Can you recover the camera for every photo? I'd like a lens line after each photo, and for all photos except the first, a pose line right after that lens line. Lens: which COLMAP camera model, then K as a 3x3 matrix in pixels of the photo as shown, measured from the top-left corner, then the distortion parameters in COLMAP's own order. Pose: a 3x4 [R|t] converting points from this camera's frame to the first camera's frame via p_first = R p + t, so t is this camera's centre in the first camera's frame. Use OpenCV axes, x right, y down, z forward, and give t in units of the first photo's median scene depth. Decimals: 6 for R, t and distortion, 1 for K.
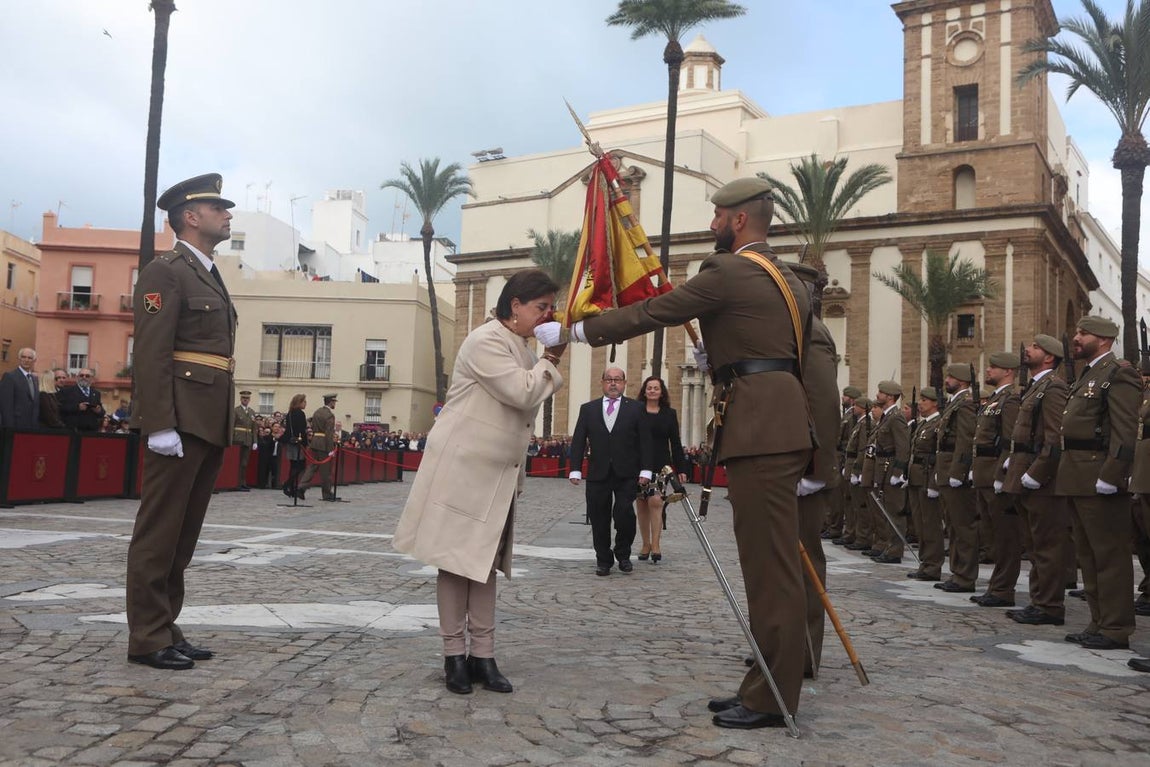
lens RADIAL K [[1084.9, 0, 570.6], [0, 1084.9, 382.6], [0, 0, 1]] dist [-0.064365, 0.097714]
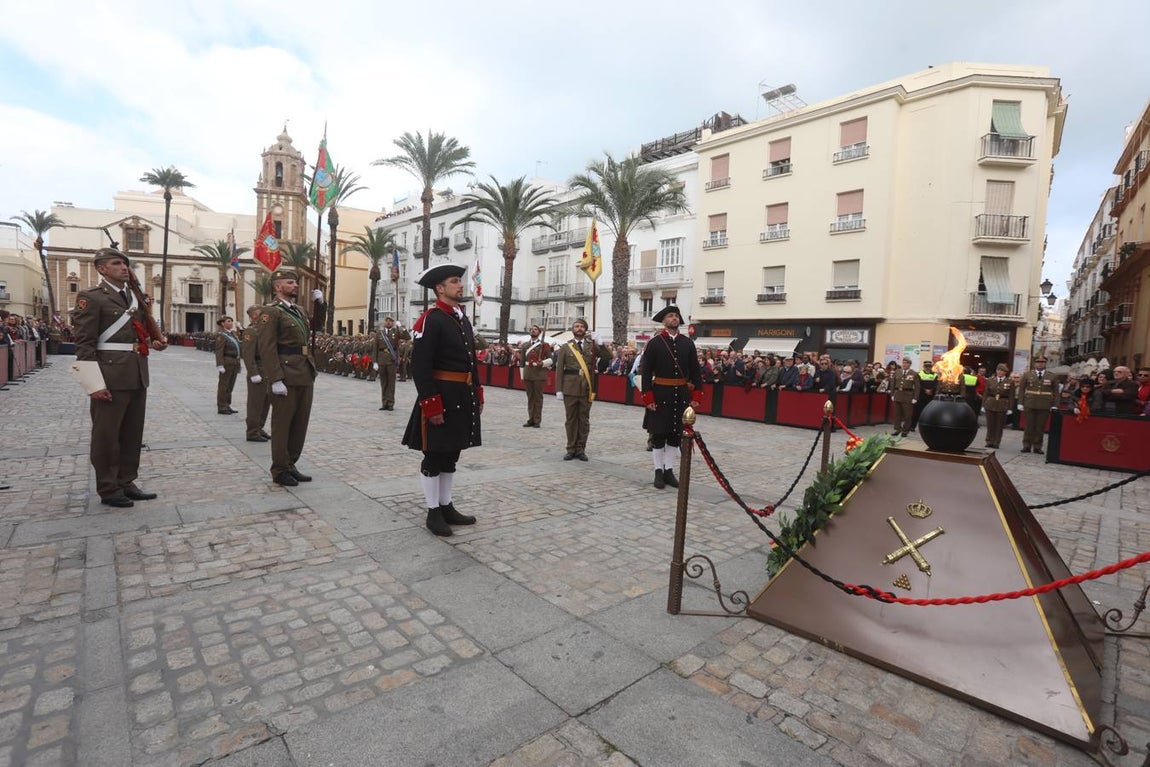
lens RADIAL K [[523.5, 0, 570.3], [0, 523.5, 382.4], [0, 0, 1]] dist [-0.070169, 0.025505]
pose [[0.694525, -0.051181, 0.717646, -0.138401], [-0.067307, 0.988470, 0.135635, -0.065463], [-0.716313, -0.142505, 0.683072, -0.716230]]
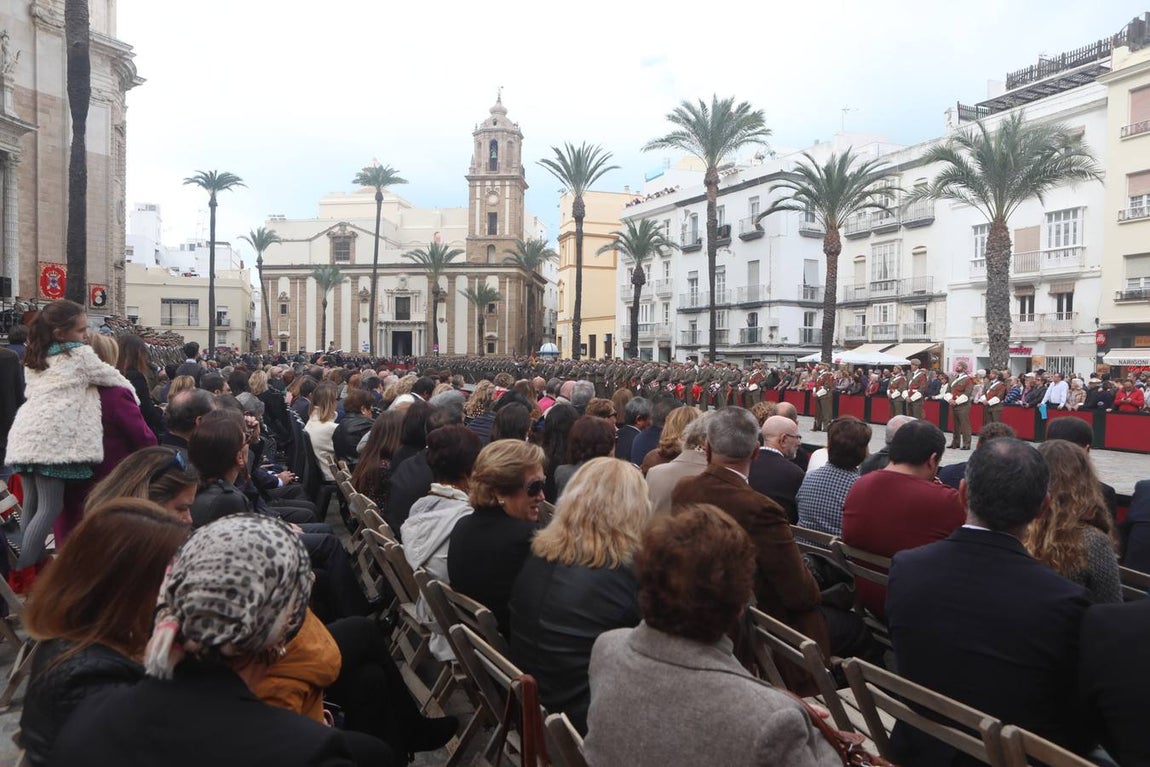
lens RADIAL K [[776.9, 0, 576.1], [0, 776.9, 390.0], [0, 0, 1]] dist [-0.123227, 0.085208]
pose [[0.902648, -0.039812, 0.428534, -0.249784], [-0.012835, 0.992779, 0.119266, -0.079224], [-0.430188, -0.113155, 0.895620, -0.758080]]
